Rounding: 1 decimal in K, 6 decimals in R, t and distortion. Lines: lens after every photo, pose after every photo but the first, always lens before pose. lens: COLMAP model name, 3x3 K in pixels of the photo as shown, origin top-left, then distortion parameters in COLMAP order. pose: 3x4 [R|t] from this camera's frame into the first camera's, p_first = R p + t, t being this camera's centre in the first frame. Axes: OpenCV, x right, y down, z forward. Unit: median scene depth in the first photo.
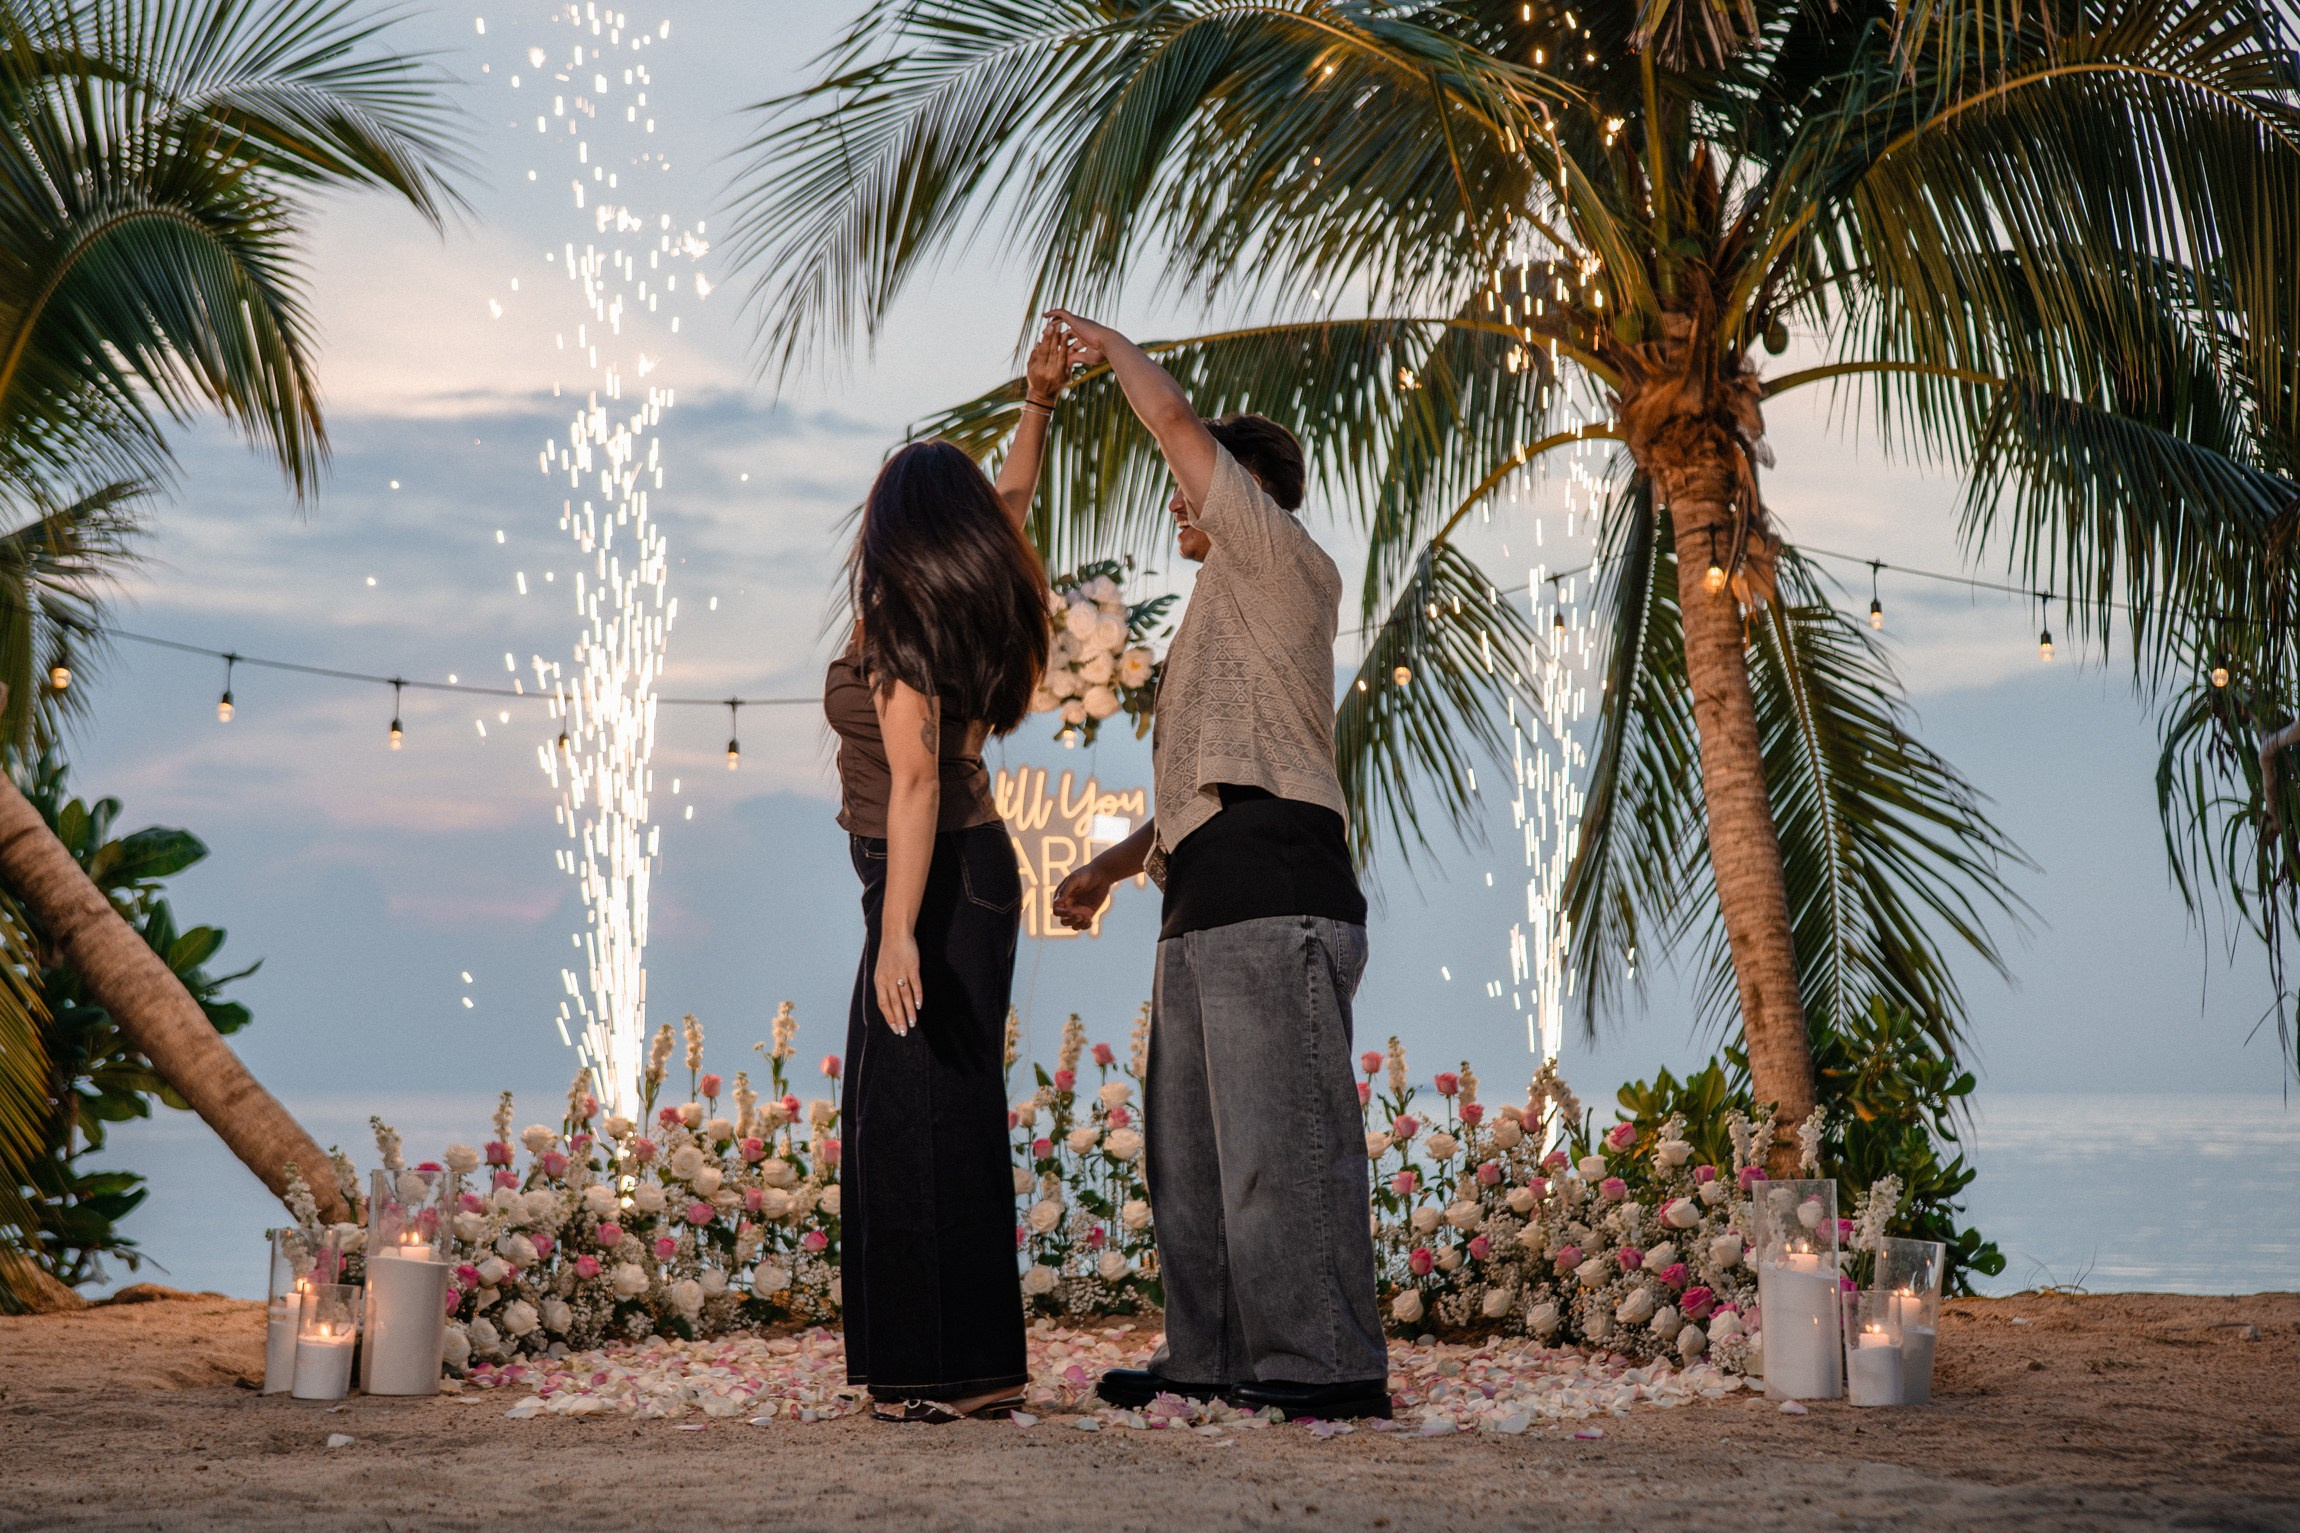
lens RADIAL K [[3157.7, 0, 1238.0], [0, 3157.7, 717.8], [0, 0, 1]] dist [0.022007, 0.017922]
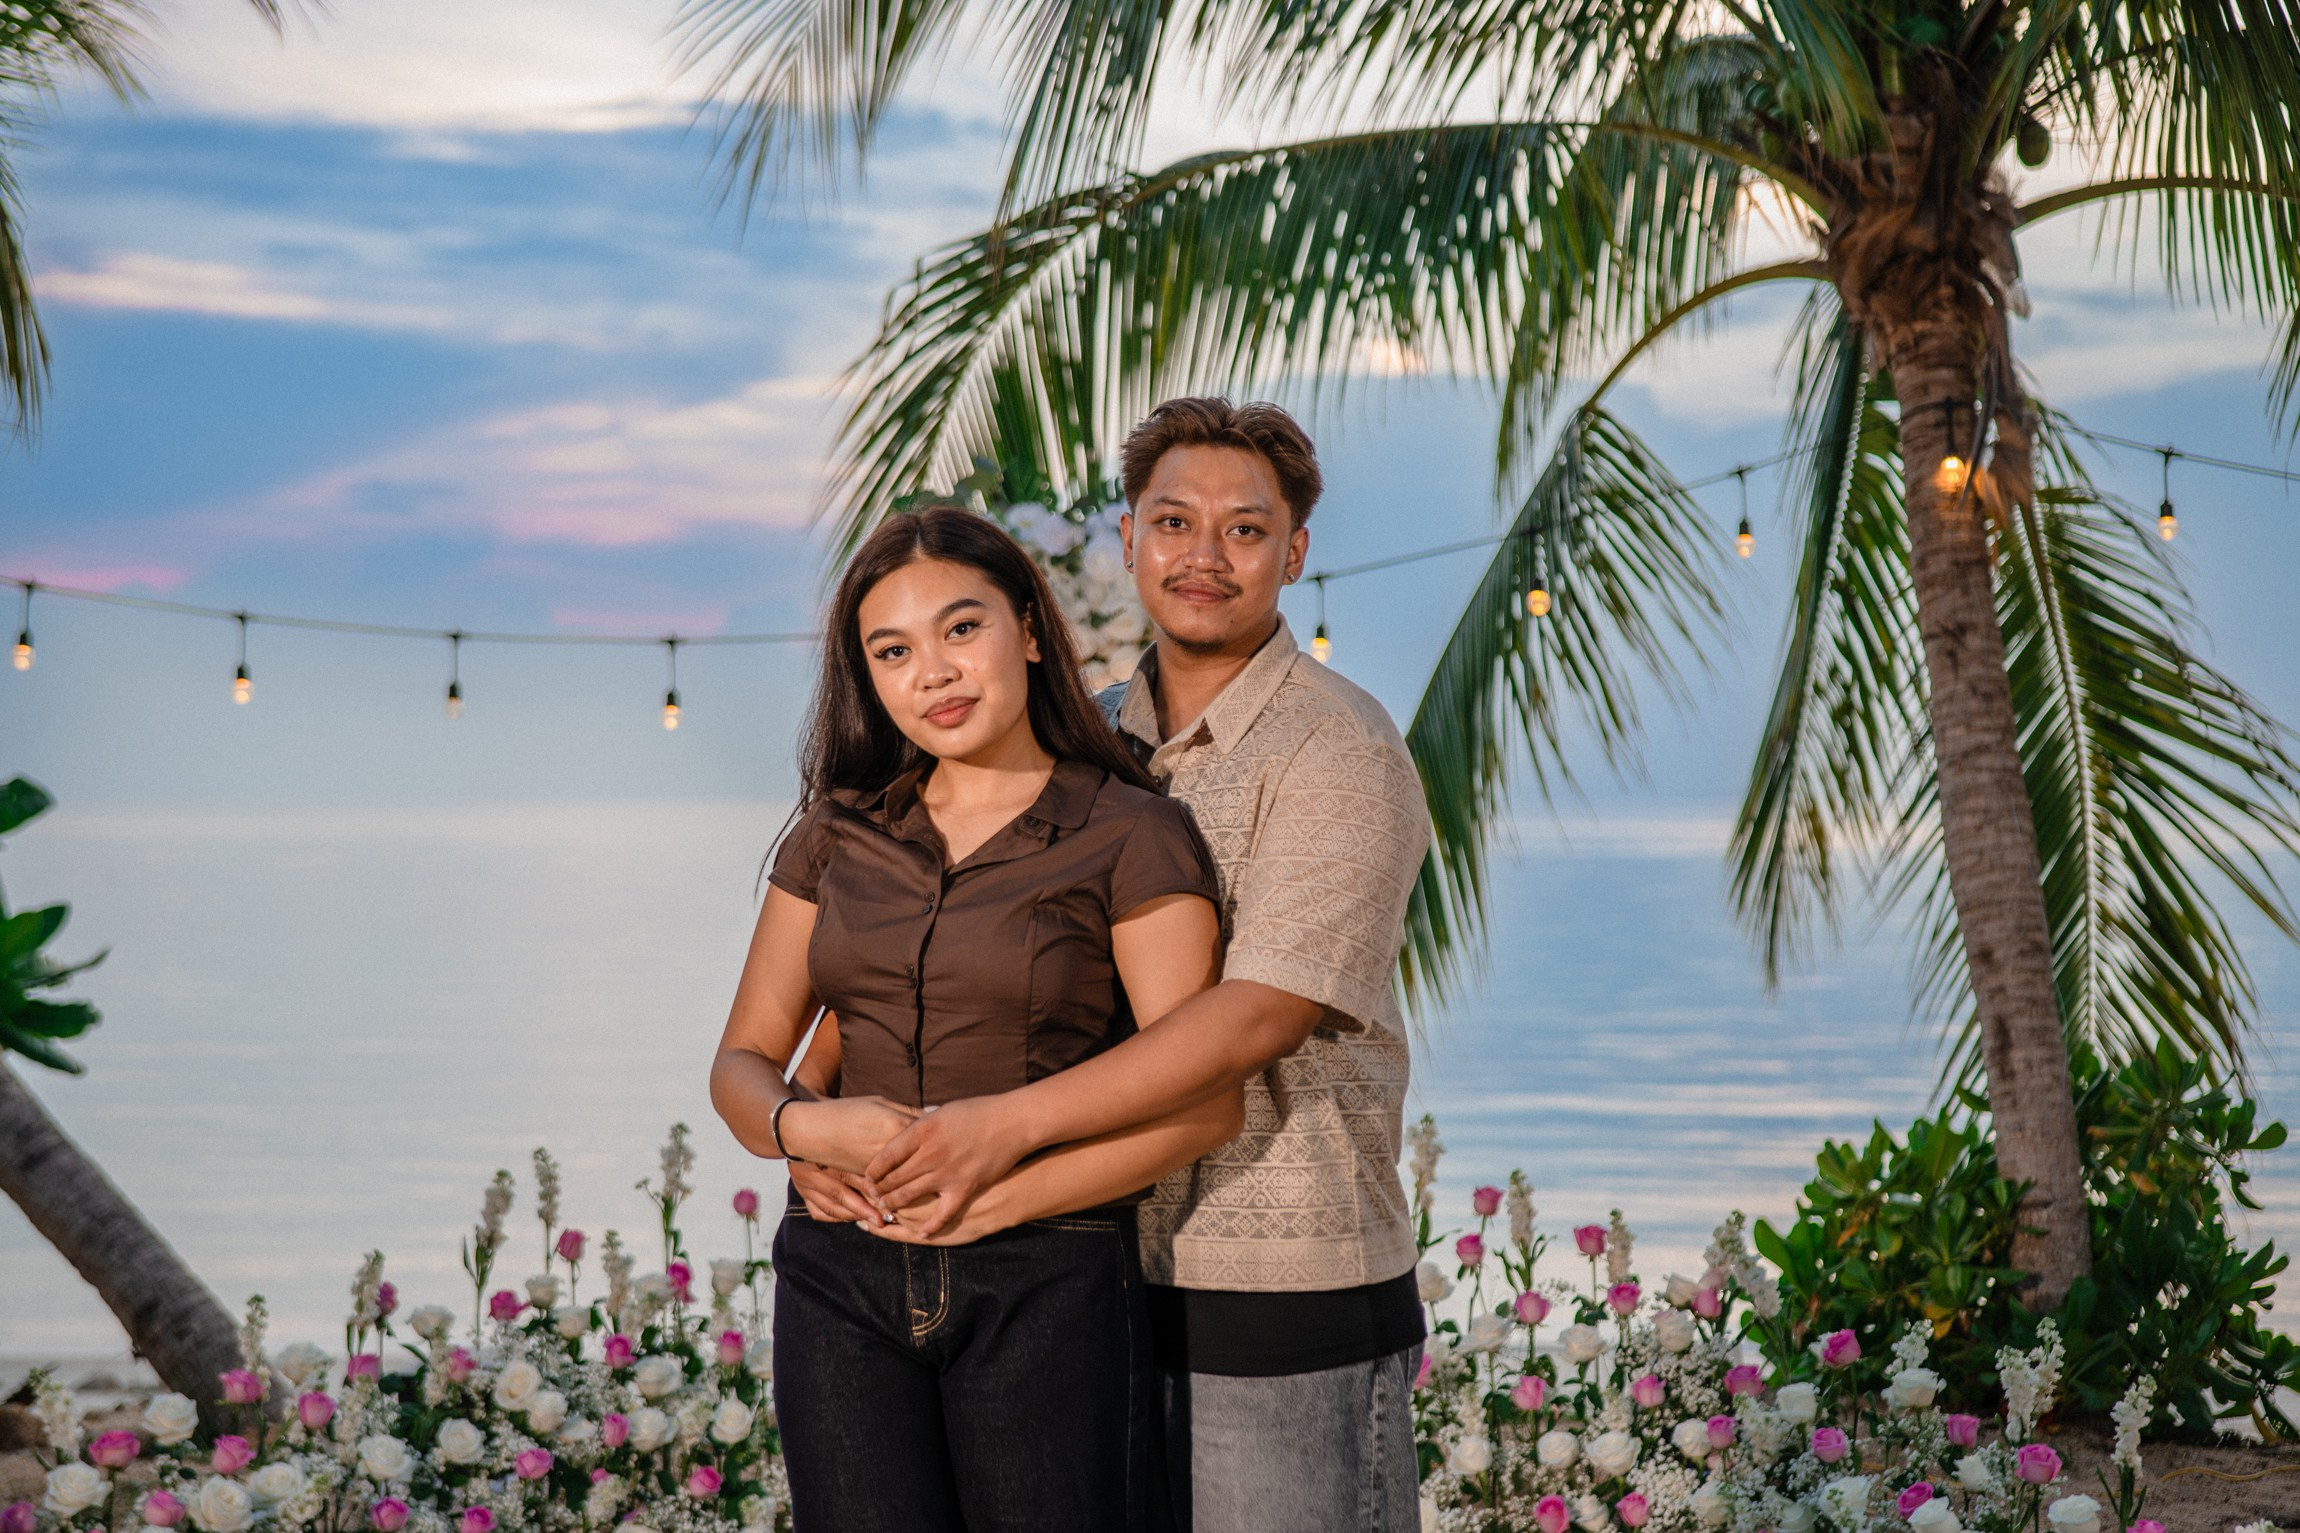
lens RADIAL K [[3157.7, 0, 1238.0], [0, 3157.7, 717.8], [0, 0, 1]] dist [0.022007, 0.017922]
pose [[0.998766, -0.000030, -0.049661, 0.016455], [0.004346, 0.996215, 0.086815, -0.049659], [0.049471, -0.086924, 0.994986, 0.219459]]
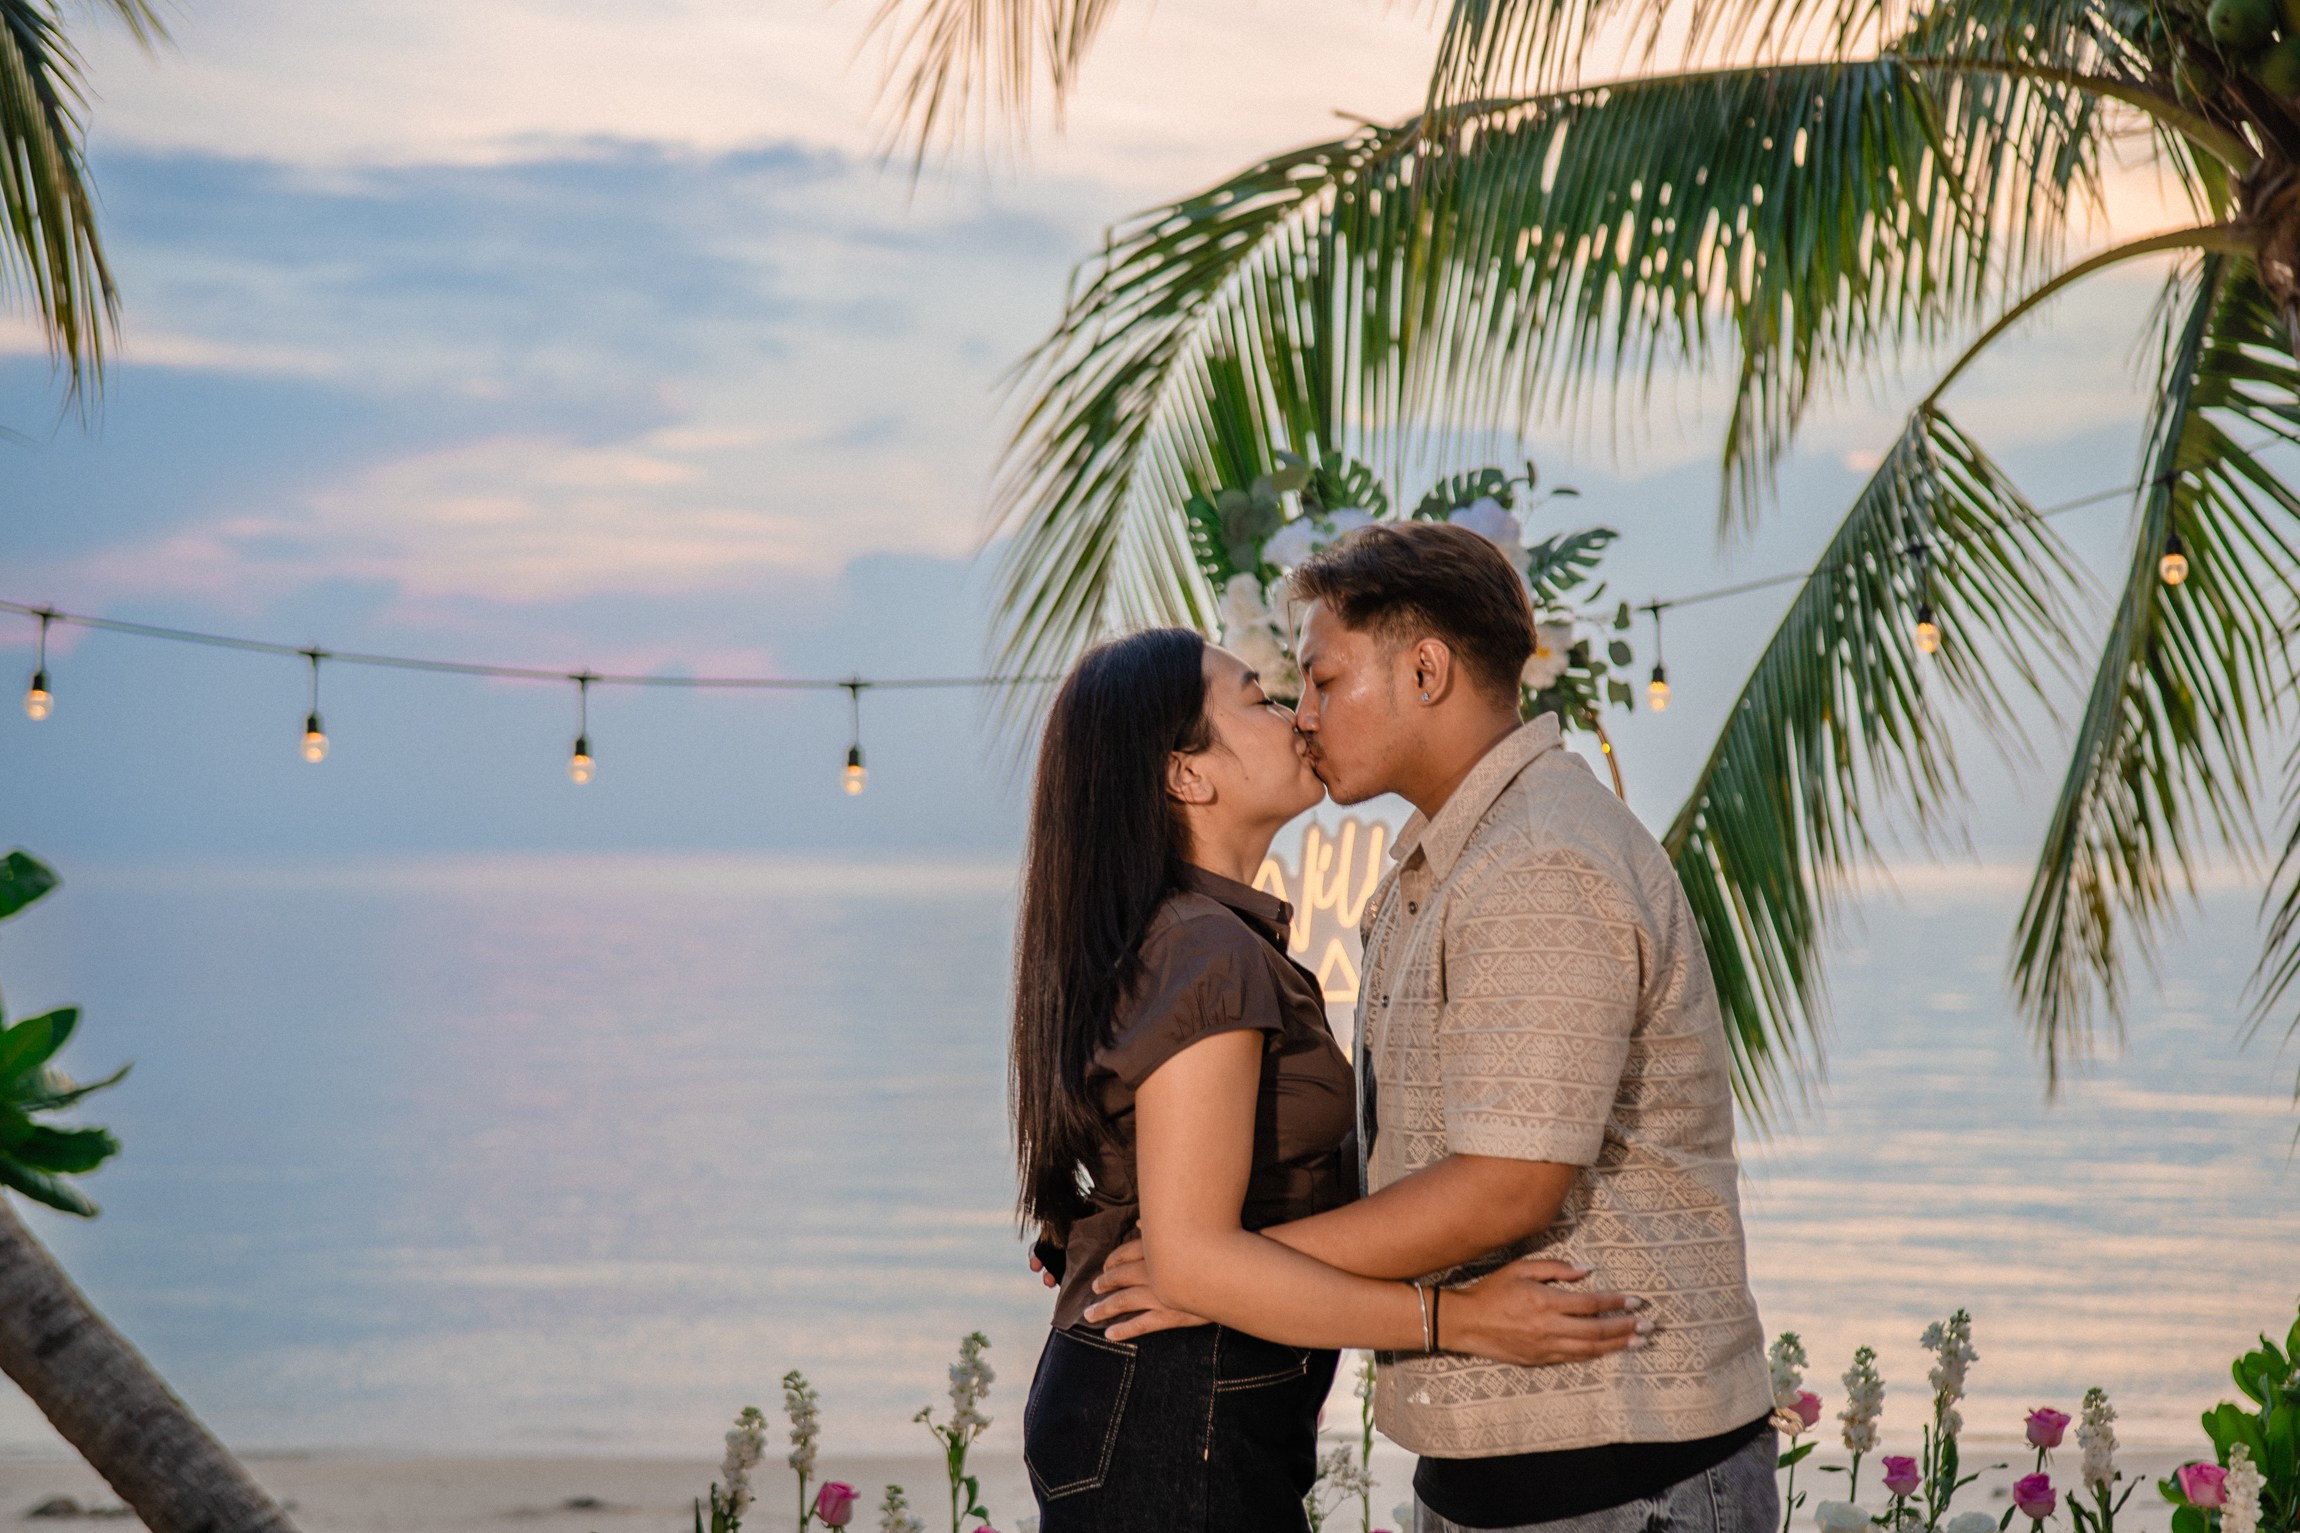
lens RADIAL K [[3157.7, 0, 1238.0], [0, 3157.7, 717.8], [0, 0, 1]] dist [0.022007, 0.017922]
pose [[0.999653, -0.000079, -0.026343, -0.063730], [0.001917, 0.997561, 0.069774, -0.039275], [0.026273, -0.069801, 0.997215, 0.357507]]
